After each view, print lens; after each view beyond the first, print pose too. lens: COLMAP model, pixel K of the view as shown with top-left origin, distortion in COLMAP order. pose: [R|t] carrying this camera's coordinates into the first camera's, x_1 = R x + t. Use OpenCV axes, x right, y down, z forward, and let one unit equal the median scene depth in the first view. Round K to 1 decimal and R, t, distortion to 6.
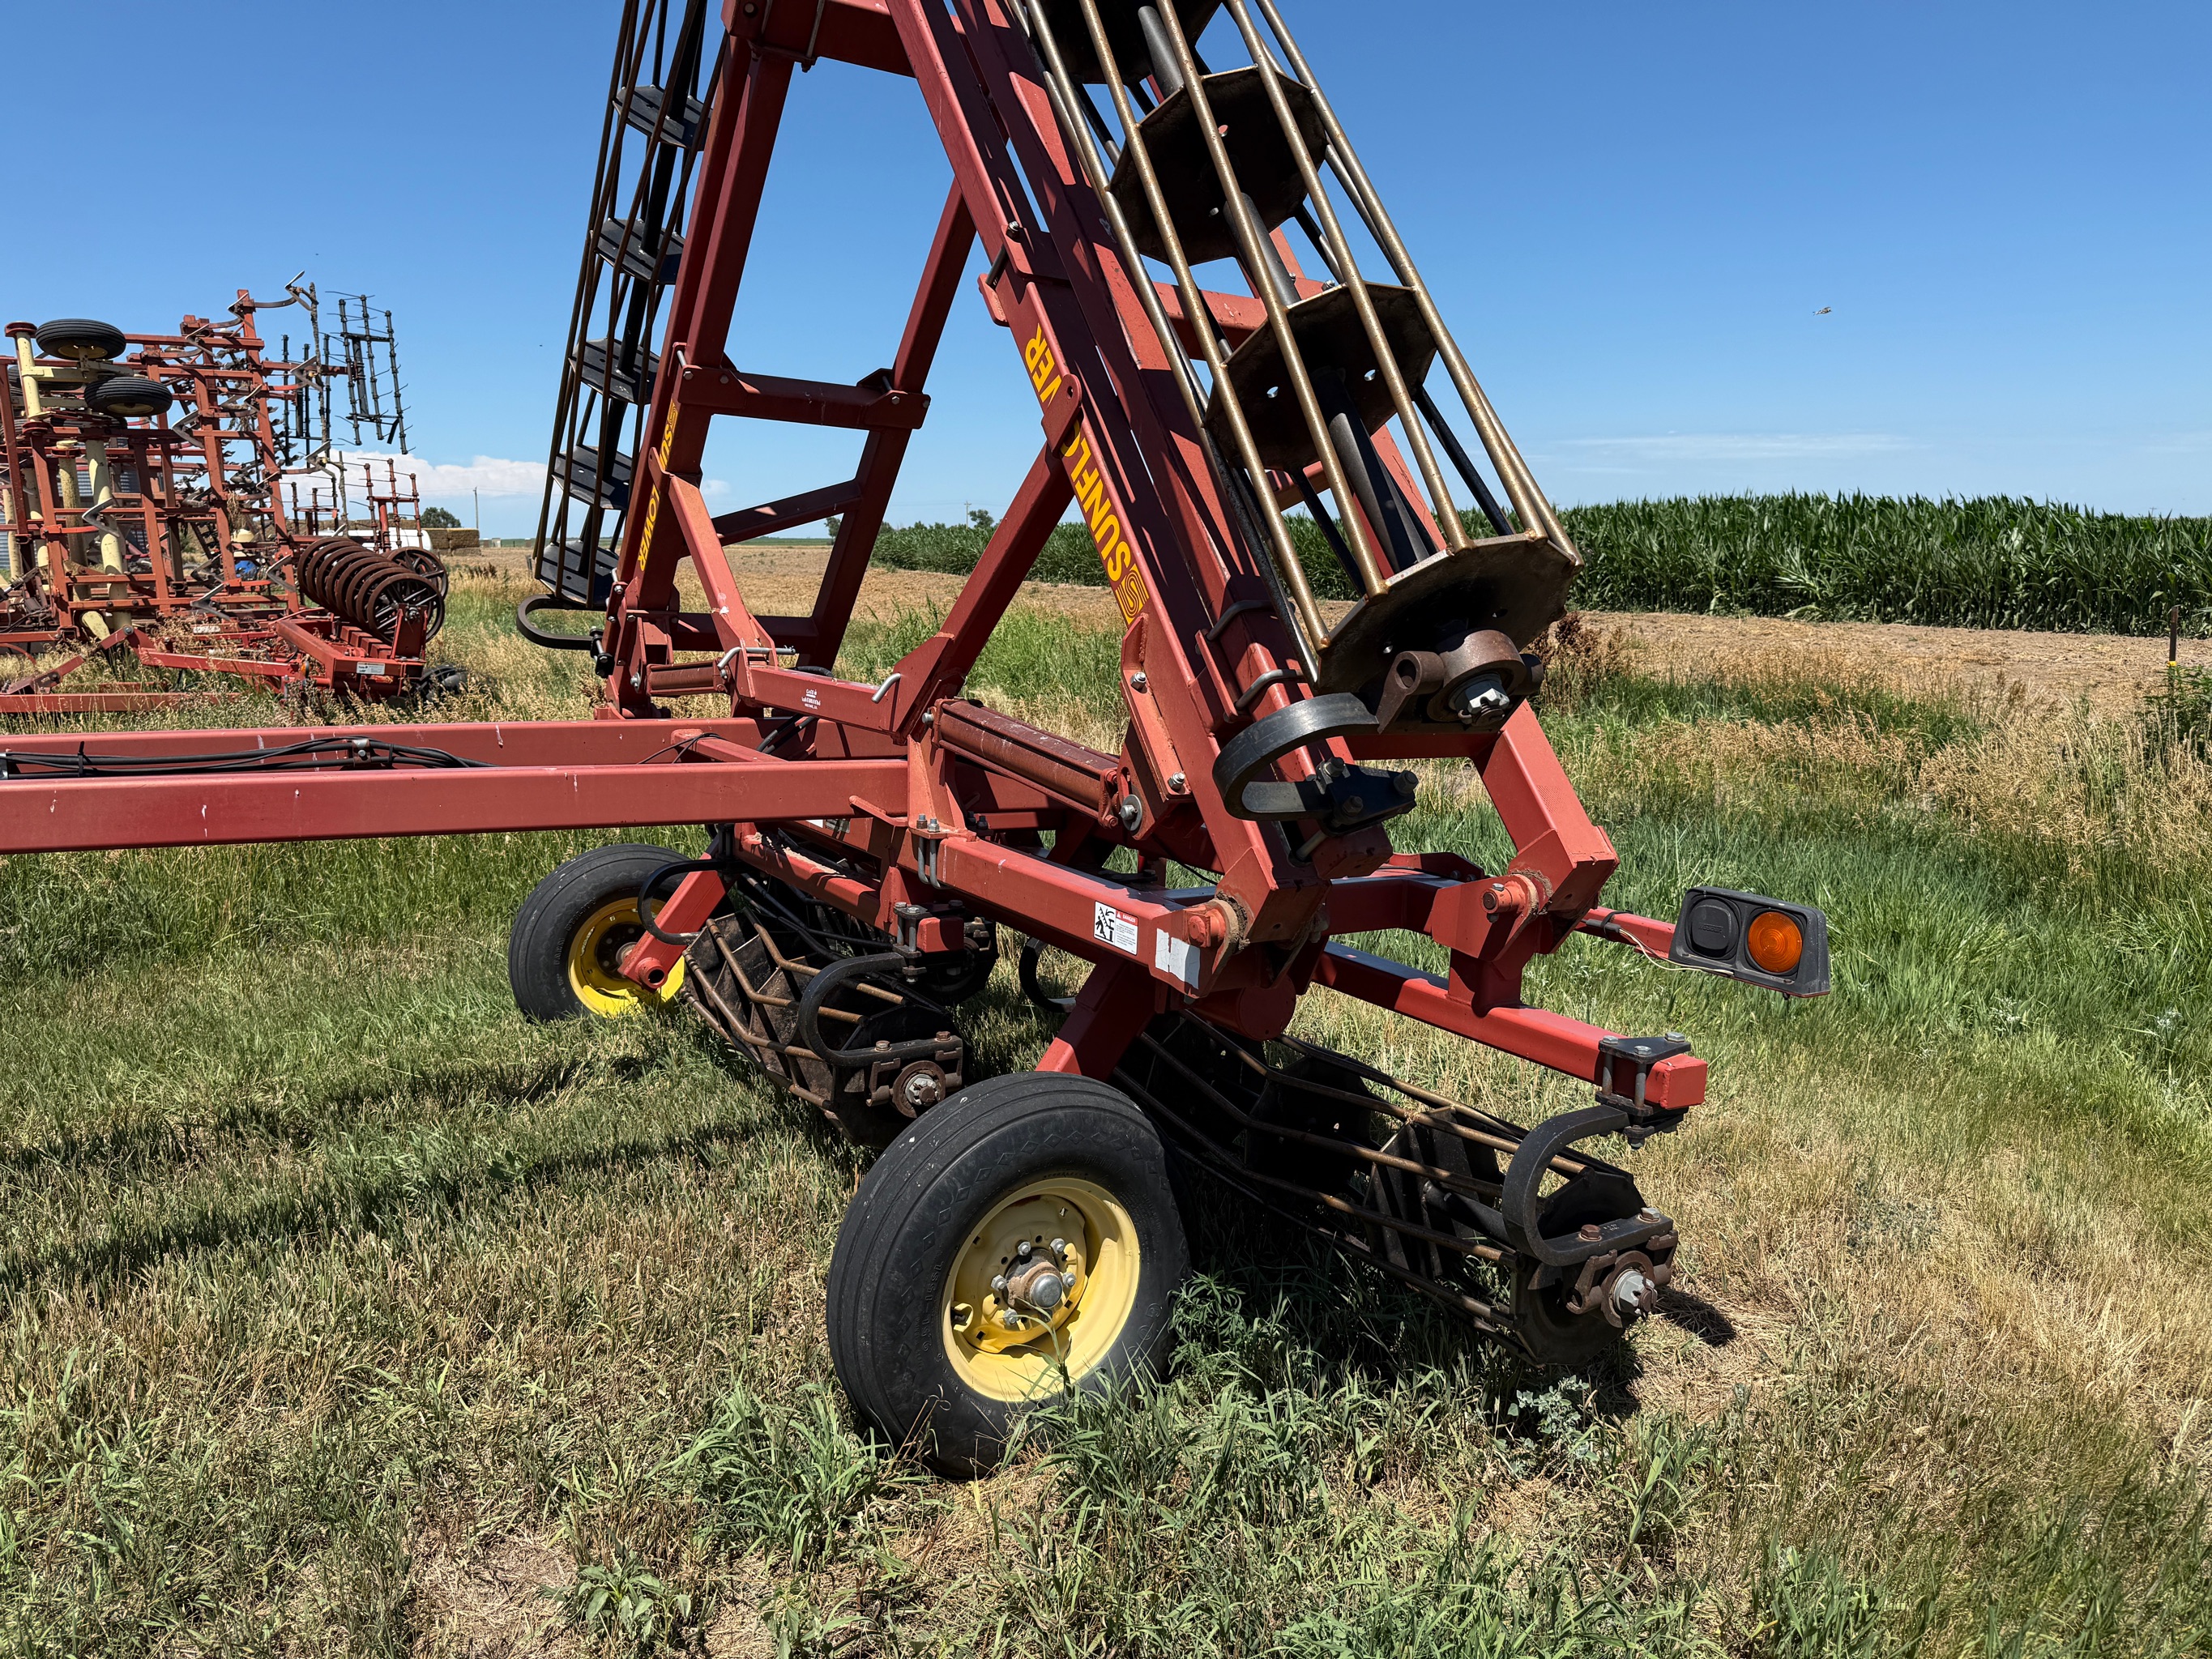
lens RADIAL K [[1561.1, 0, 1114.3], [0, 1561.1, 829.4], [0, 0, 1]] dist [0.132933, -0.237362]
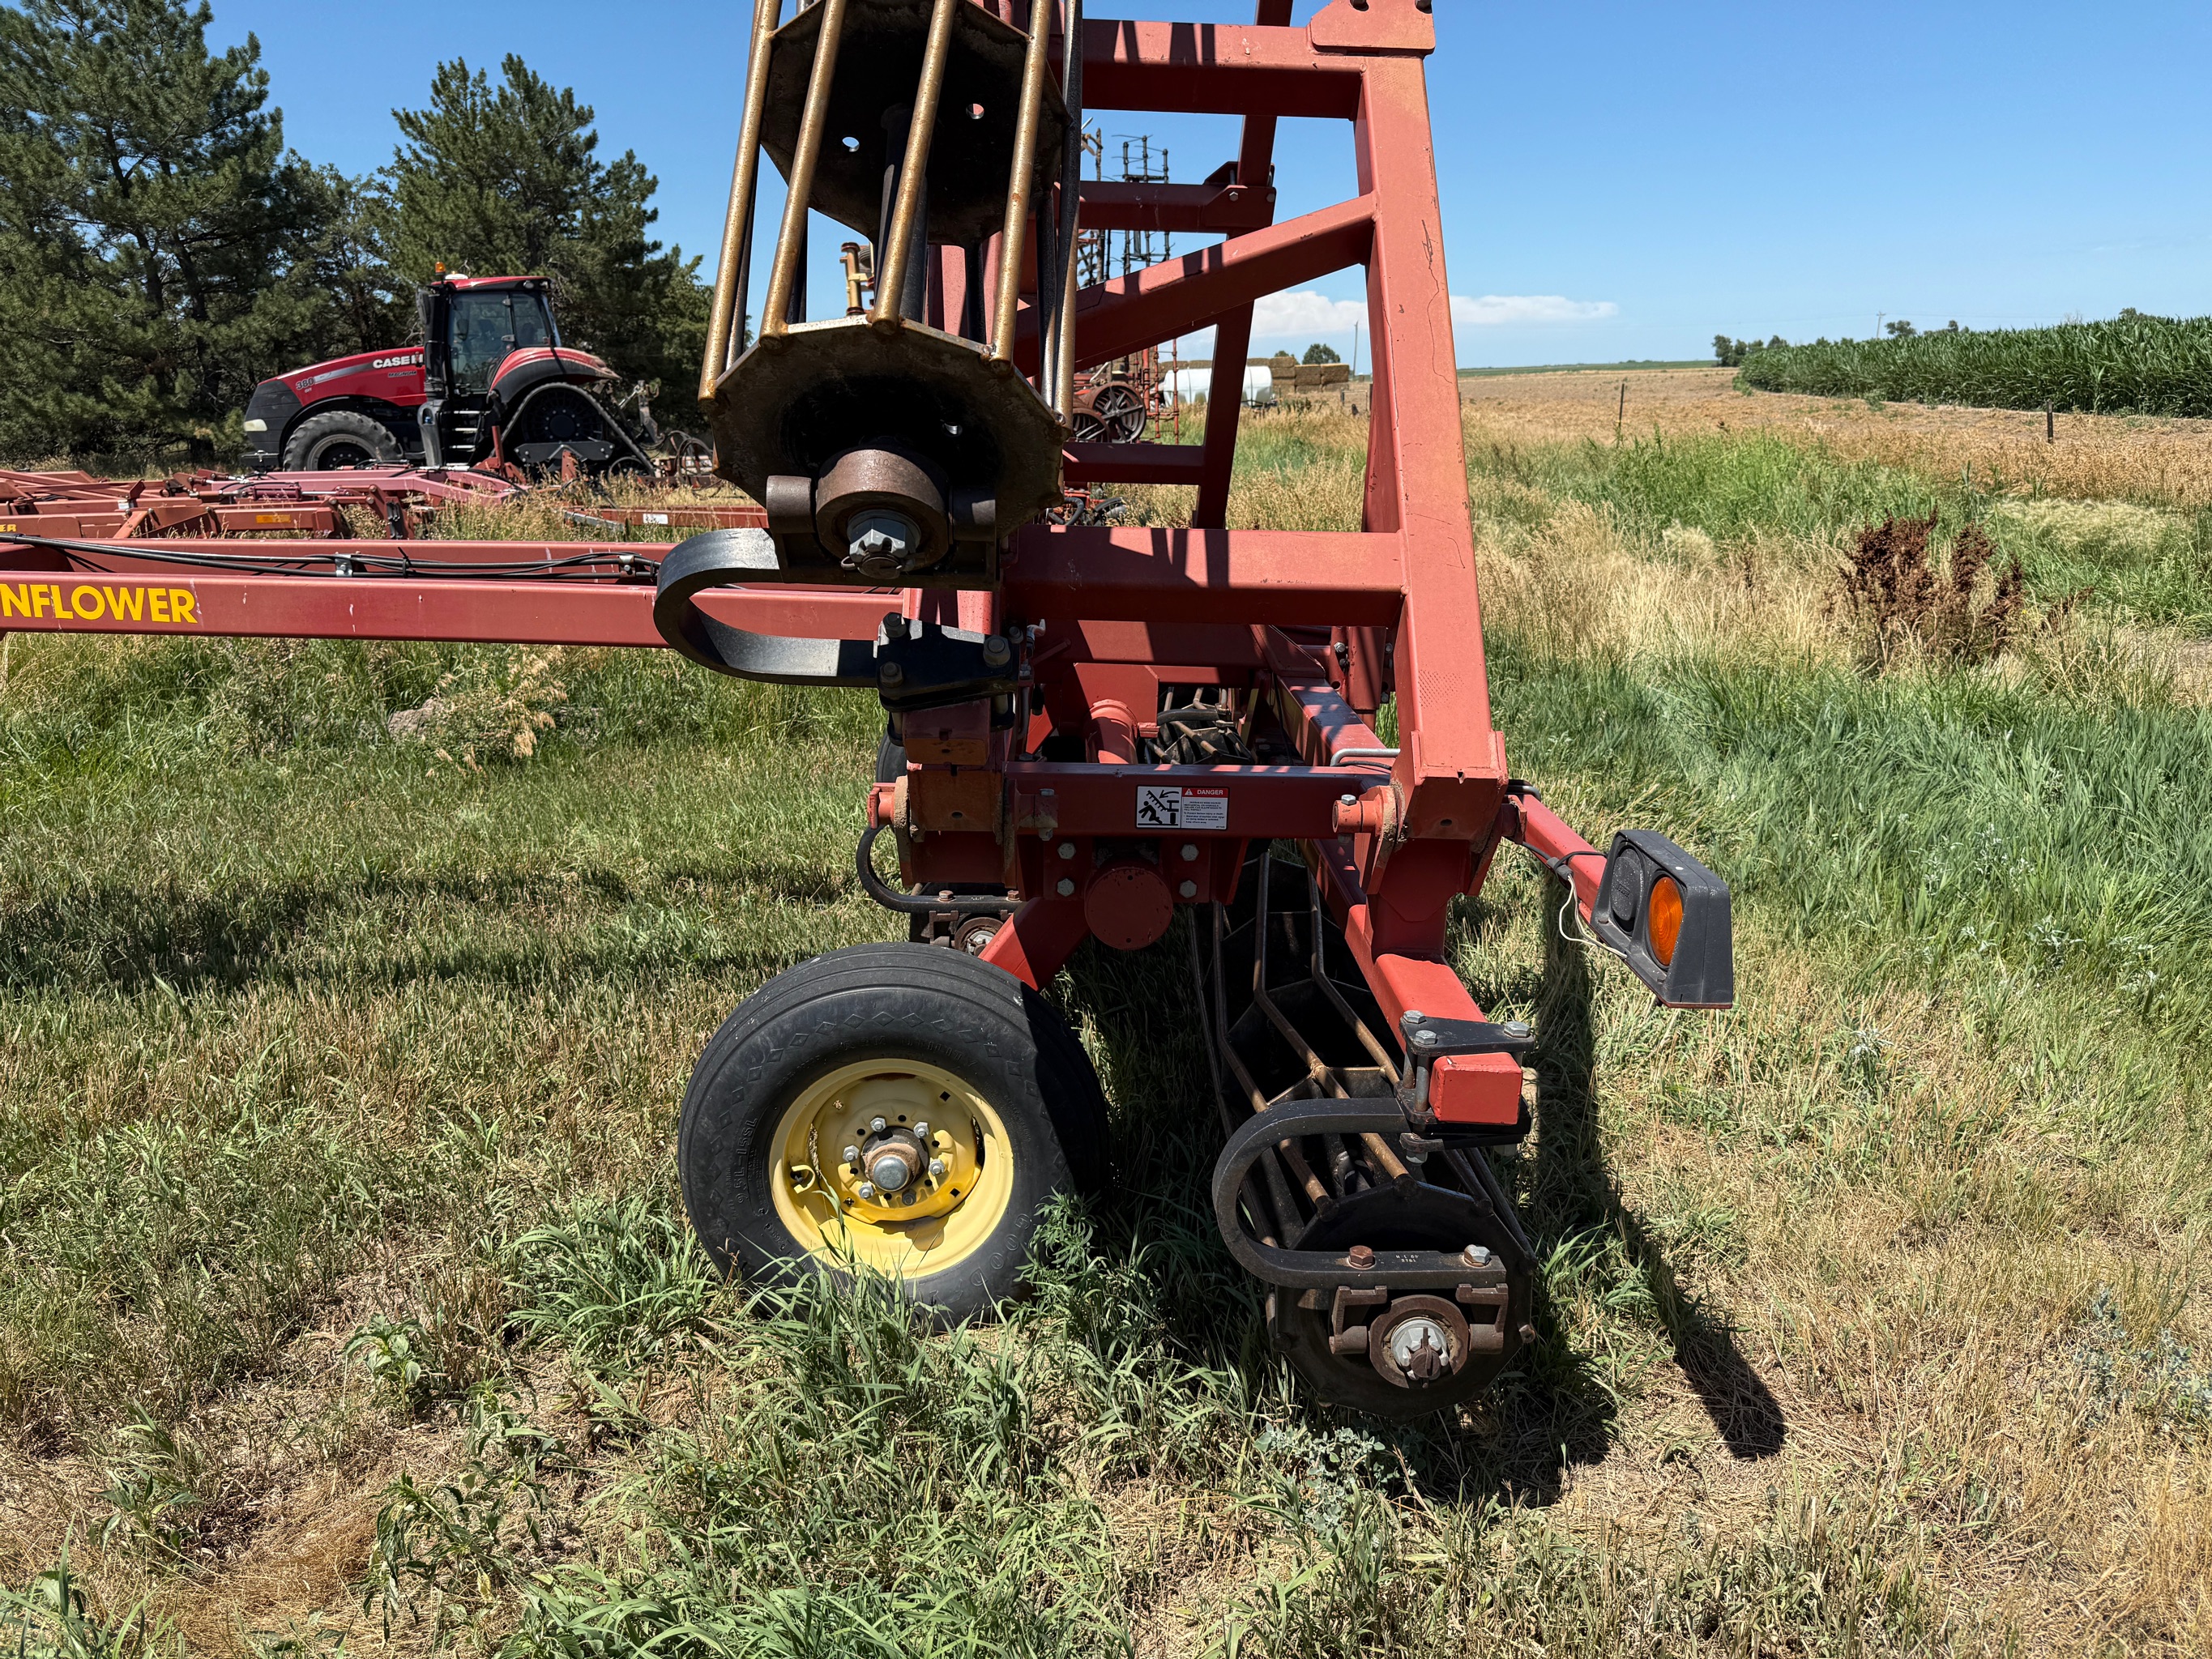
lens RADIAL K [[1599.0, 0, 1114.8], [0, 1599.0, 832.3], [0, 0, 1]] dist [-0.007387, -0.001691]
pose [[0.858066, 0.121443, -0.498973, 0.493241], [-0.069626, 0.990176, 0.121260, -0.030078], [0.508797, -0.069308, 0.858092, 0.253959]]
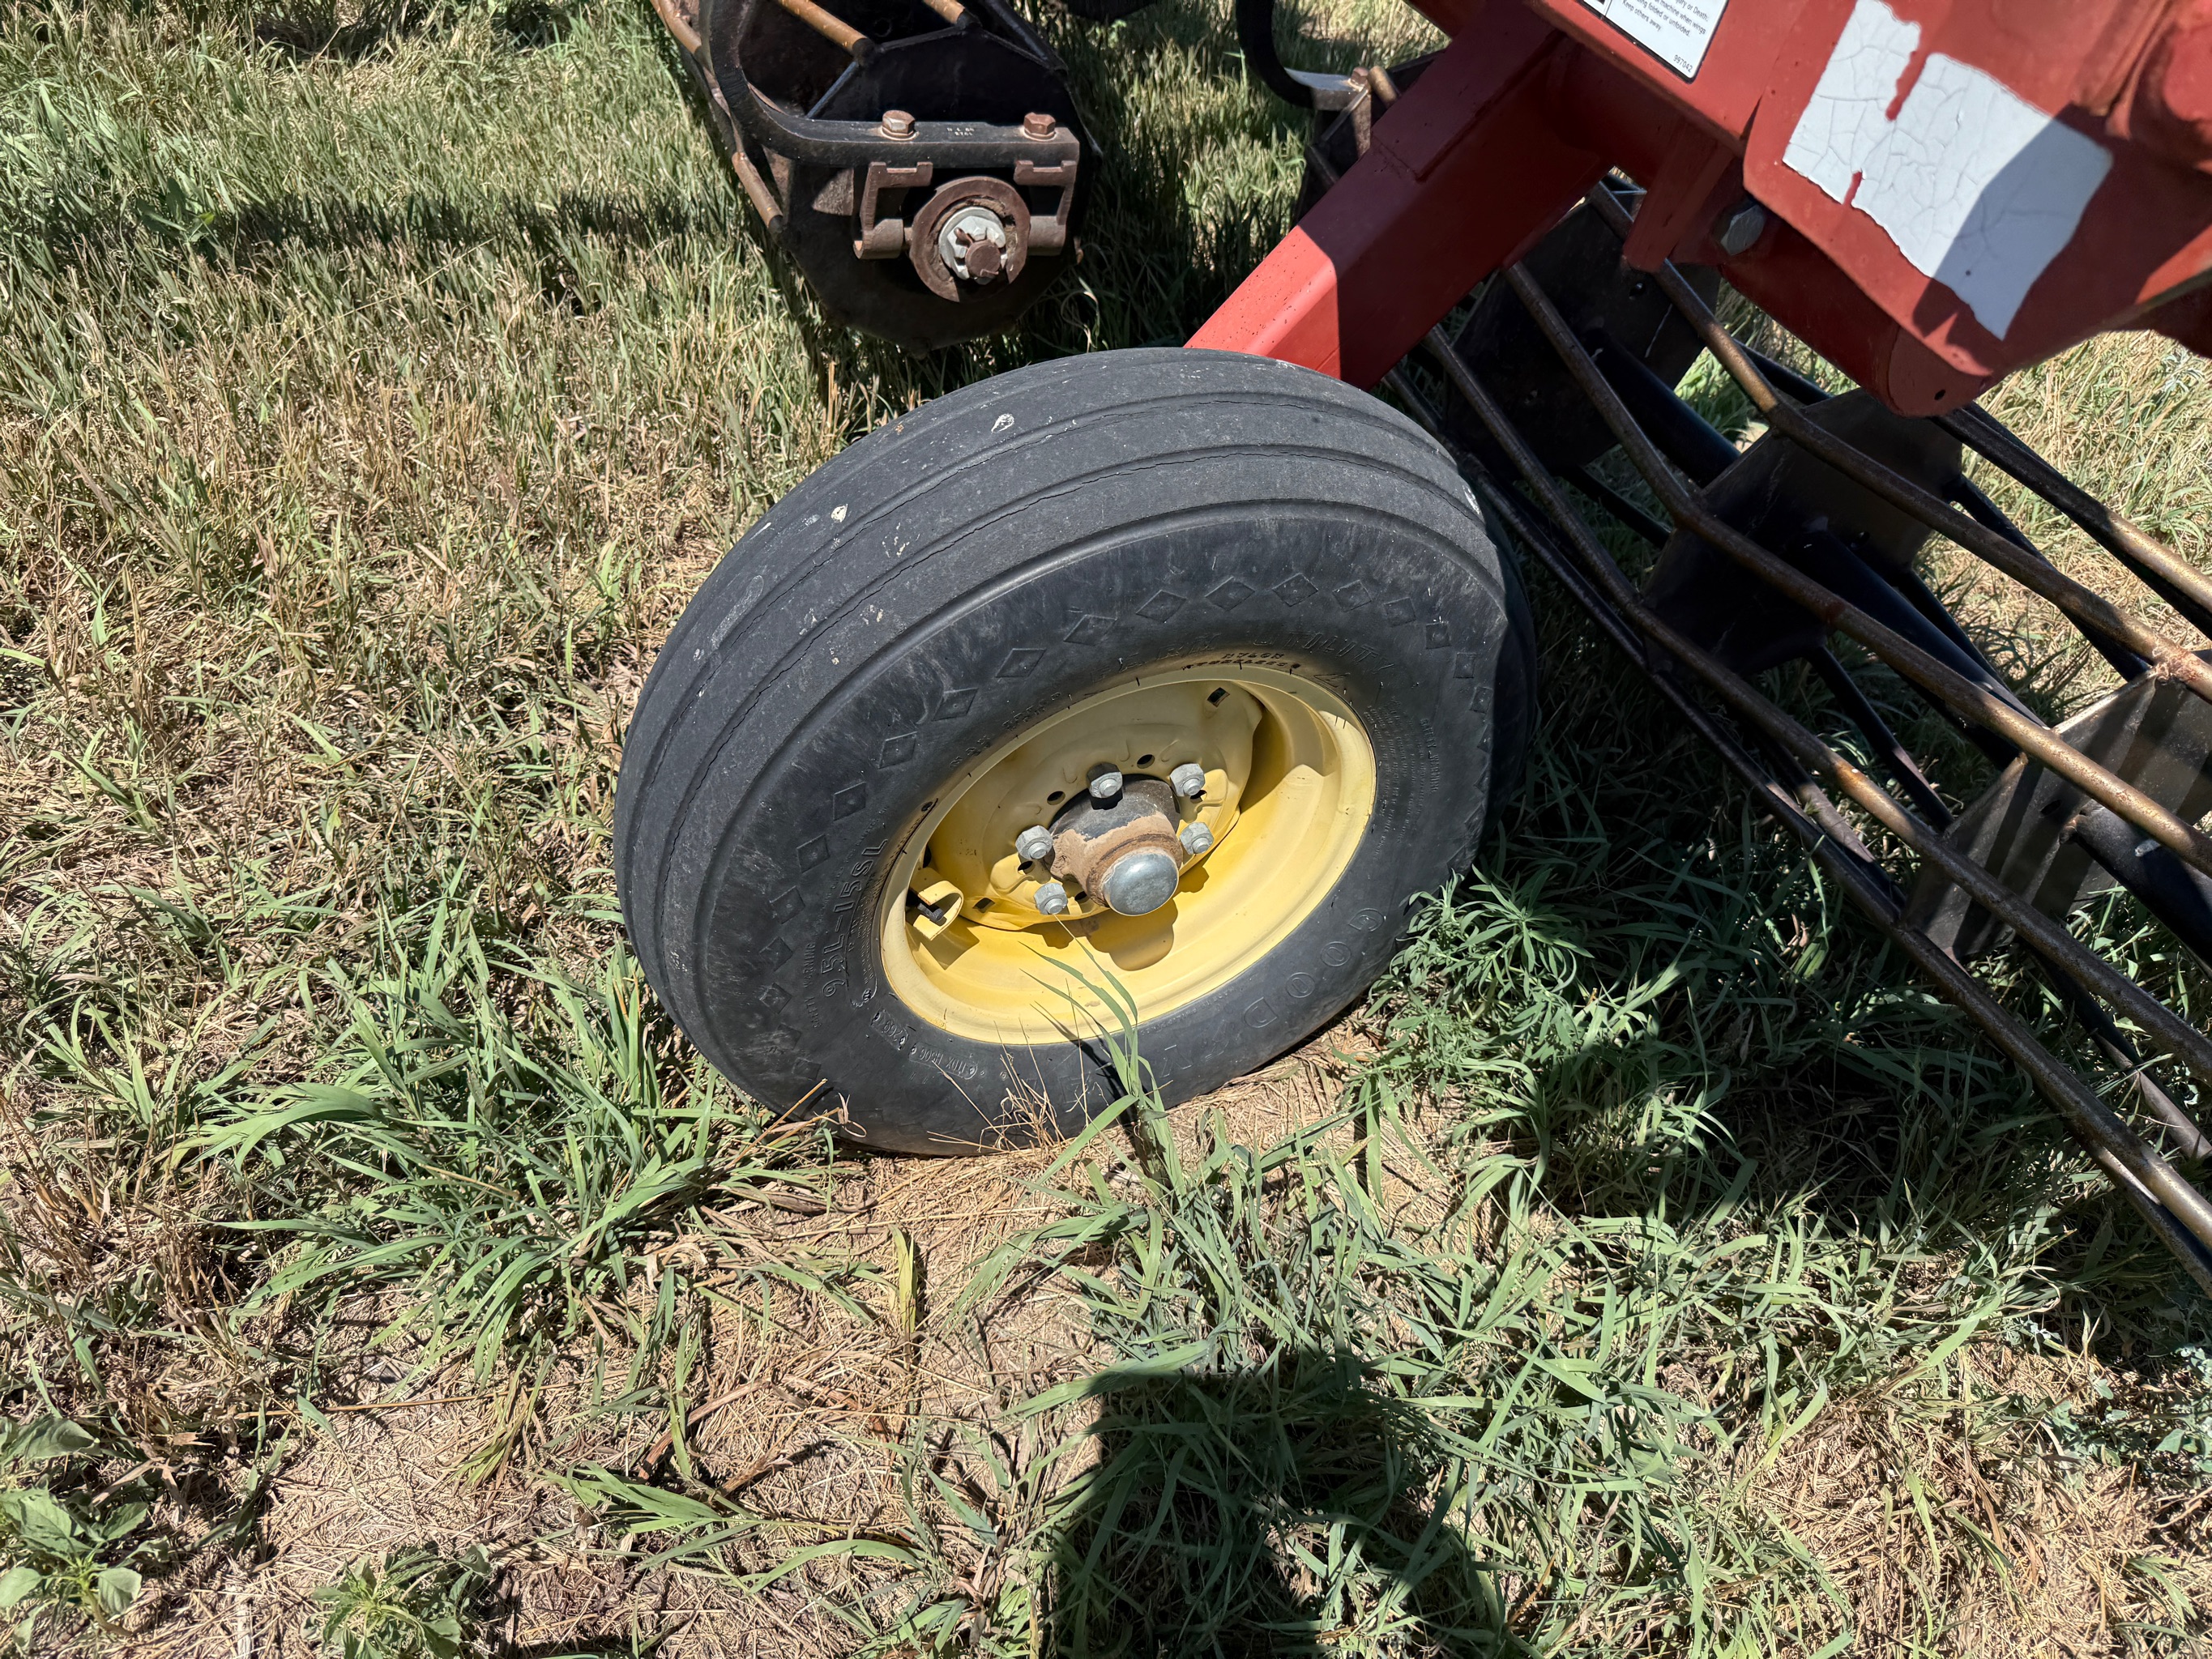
lens RADIAL K [[1542.7, 0, 1106.0], [0, 1542.7, 829.5], [0, 0, 1]] dist [0.168797, -0.336567]
pose [[0.974212, 0.224565, -0.021936, -0.043575], [-0.172499, 0.803933, 0.569153, 0.042554], [0.145447, -0.550692, 0.821939, 0.628908]]
